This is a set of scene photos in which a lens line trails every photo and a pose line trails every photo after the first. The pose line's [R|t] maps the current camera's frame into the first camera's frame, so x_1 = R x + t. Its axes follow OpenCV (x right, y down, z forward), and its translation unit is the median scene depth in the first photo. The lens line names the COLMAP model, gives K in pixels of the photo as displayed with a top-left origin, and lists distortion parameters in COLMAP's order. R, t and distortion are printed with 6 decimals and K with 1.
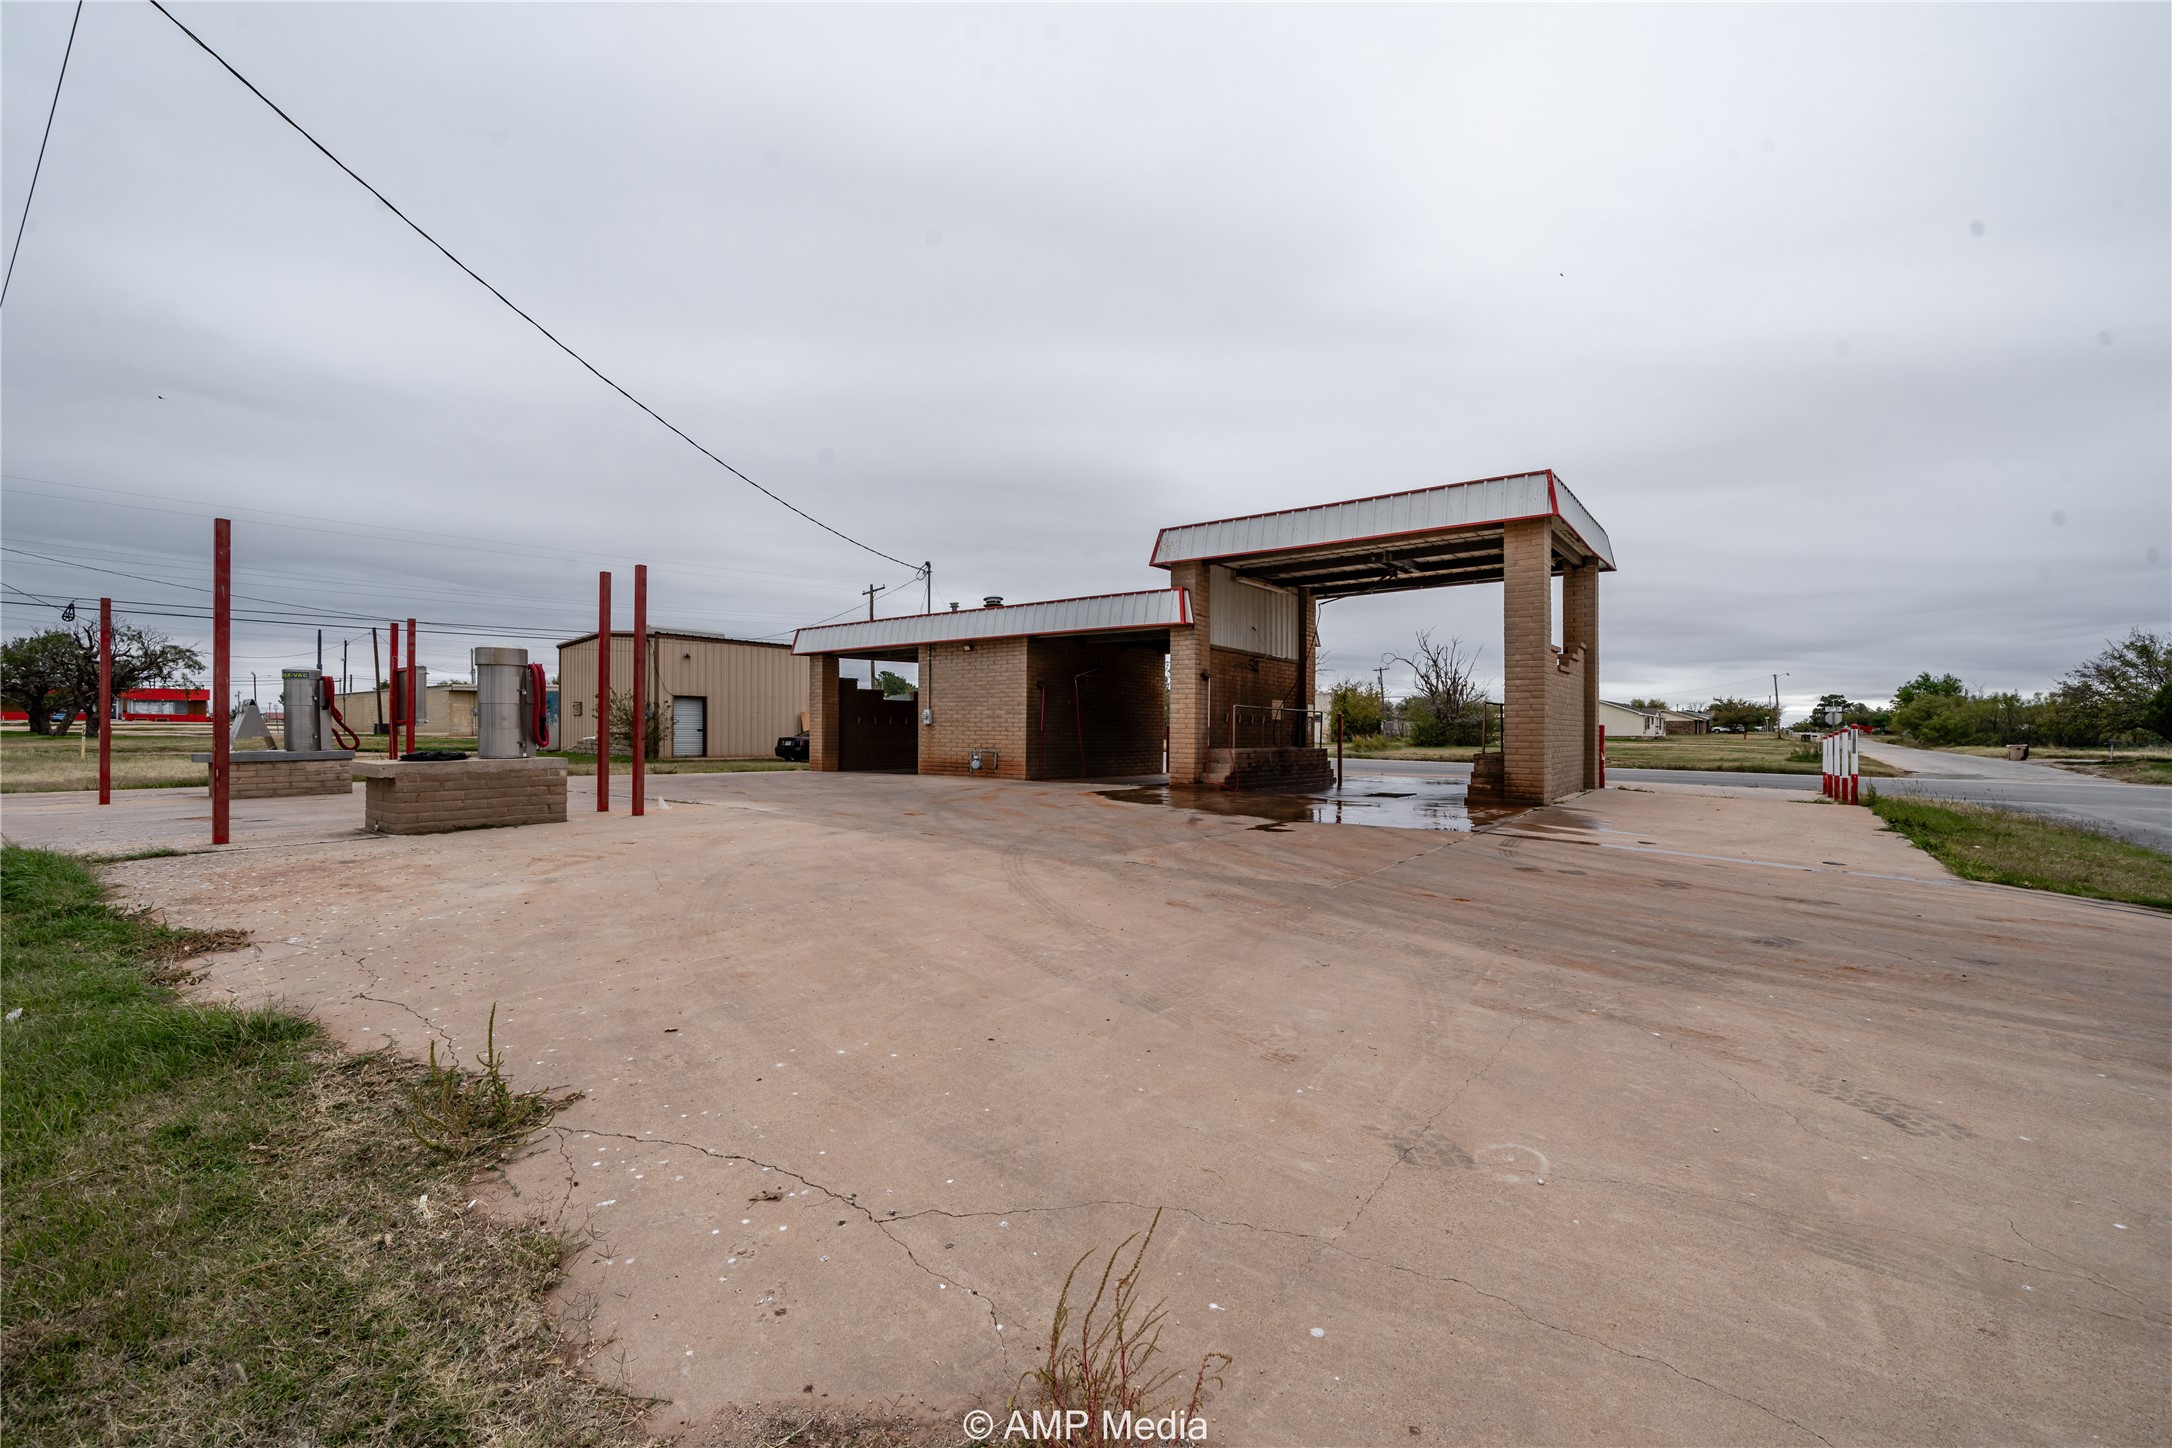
lens RADIAL K [[942.4, 0, 1039.6], [0, 942.4, 721.1], [0, 0, 1]] dist [0.000944, -0.001867]
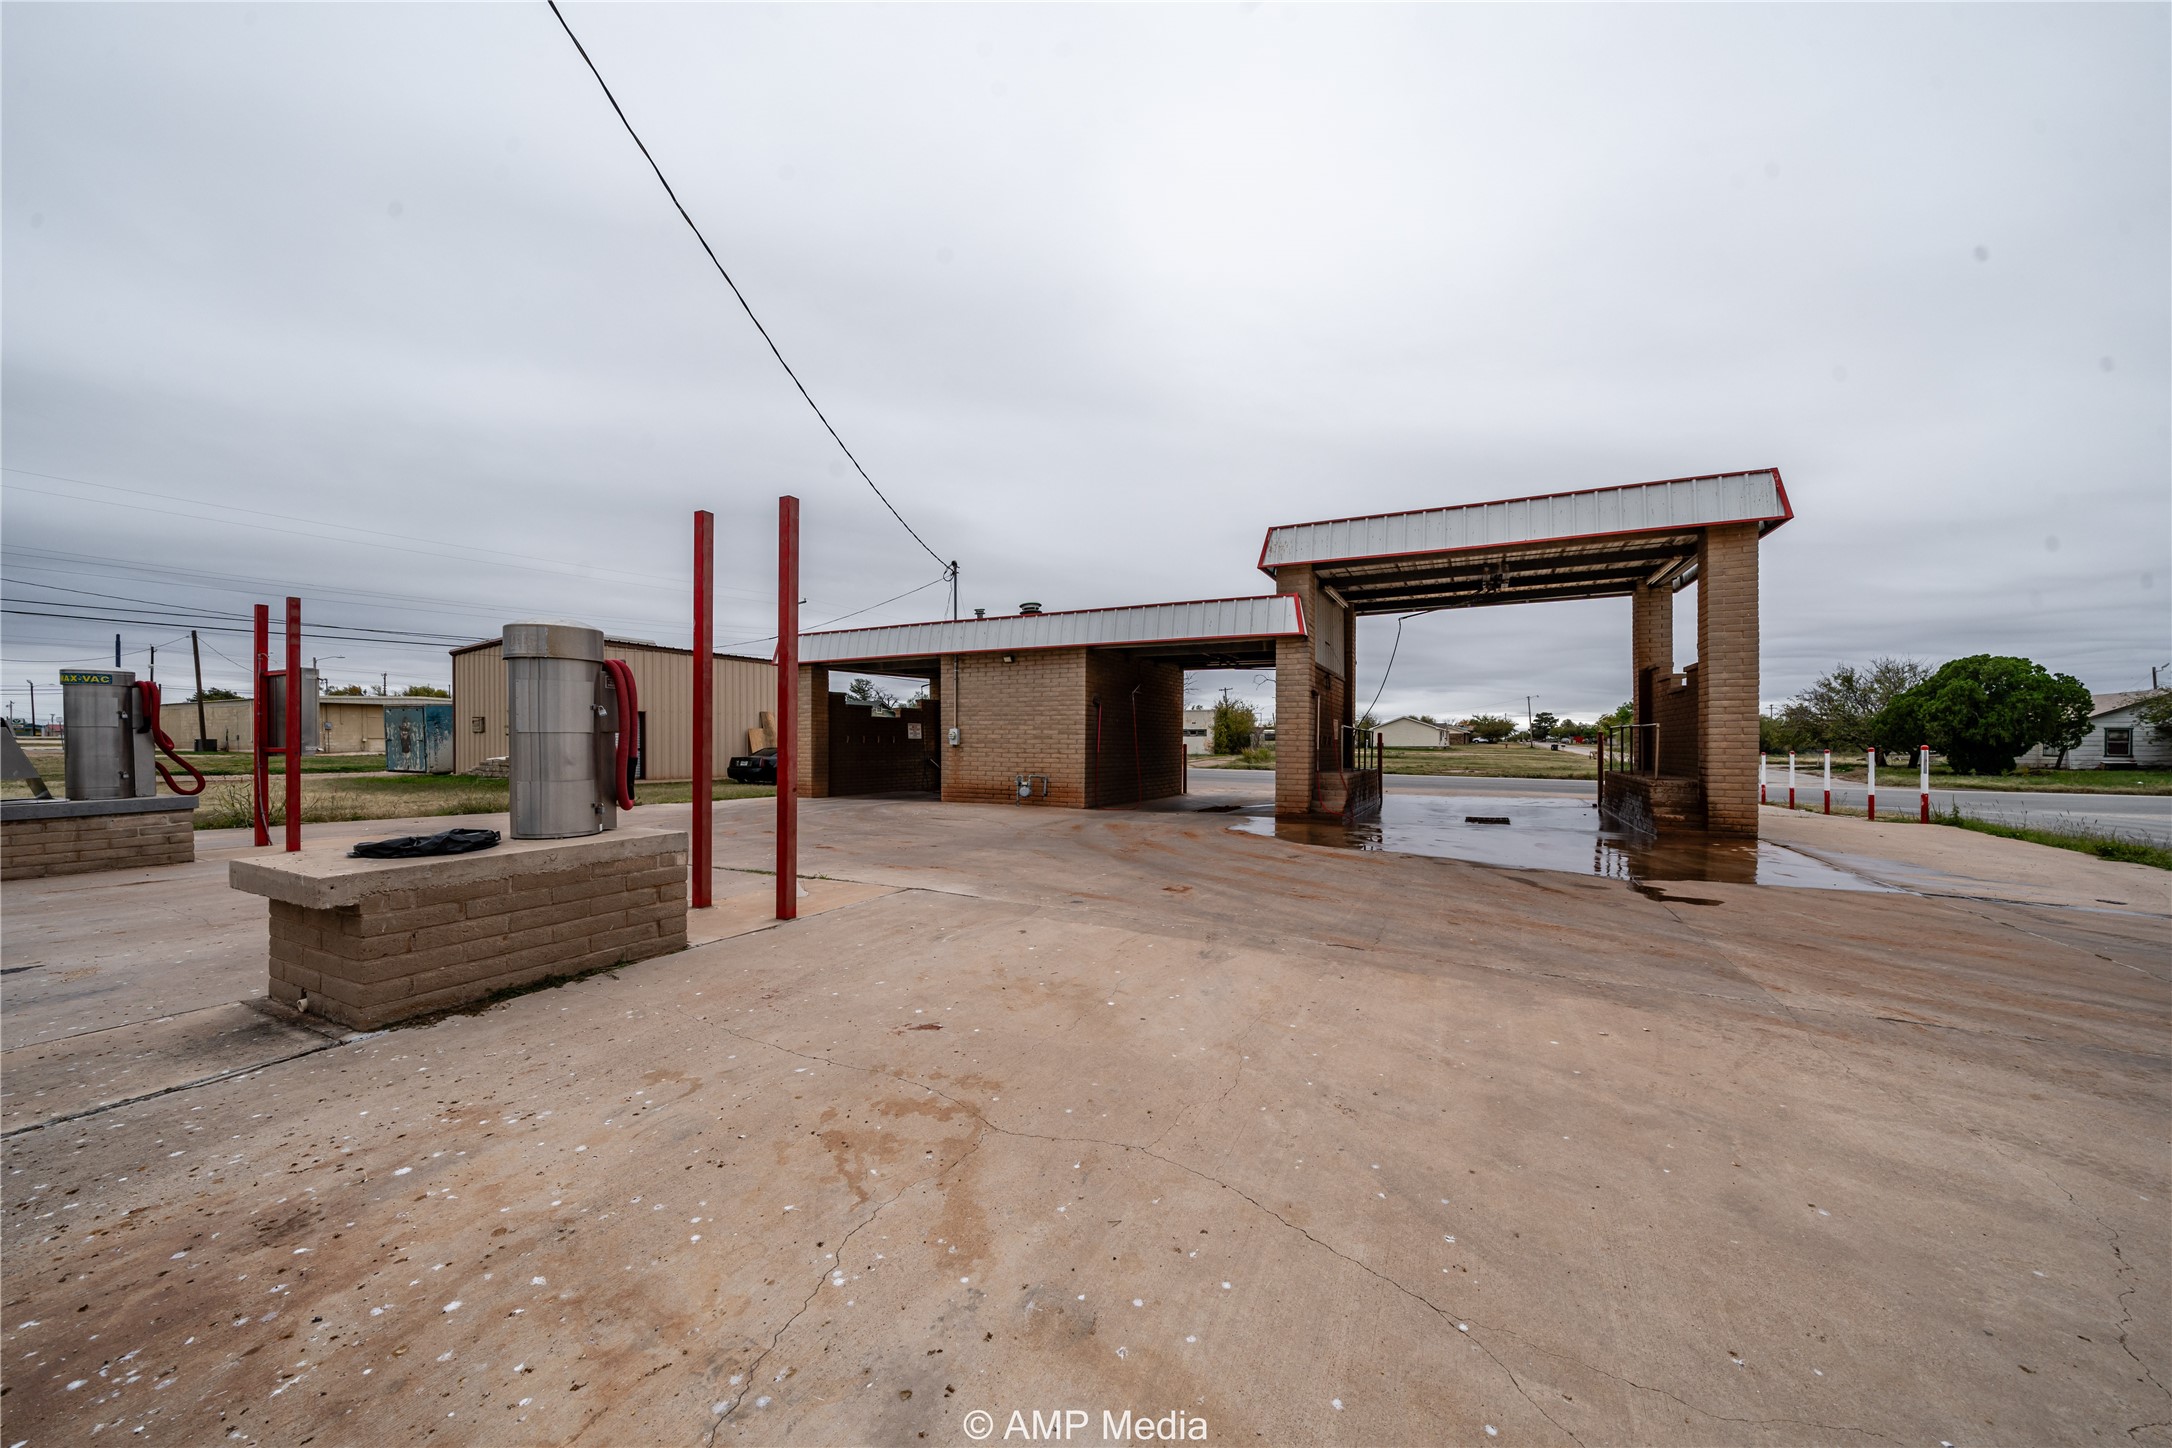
lens RADIAL K [[848.4, 0, 1091.4], [0, 848.4, 739.9], [0, 0, 1]] dist [-0.001820, -0.000049]
pose [[0.979592, -0.002146, 0.200985, -0.167690], [0.000628, 0.999971, 0.007616, -0.008169], [-0.200995, -0.007334, 0.979565, 0.212357]]
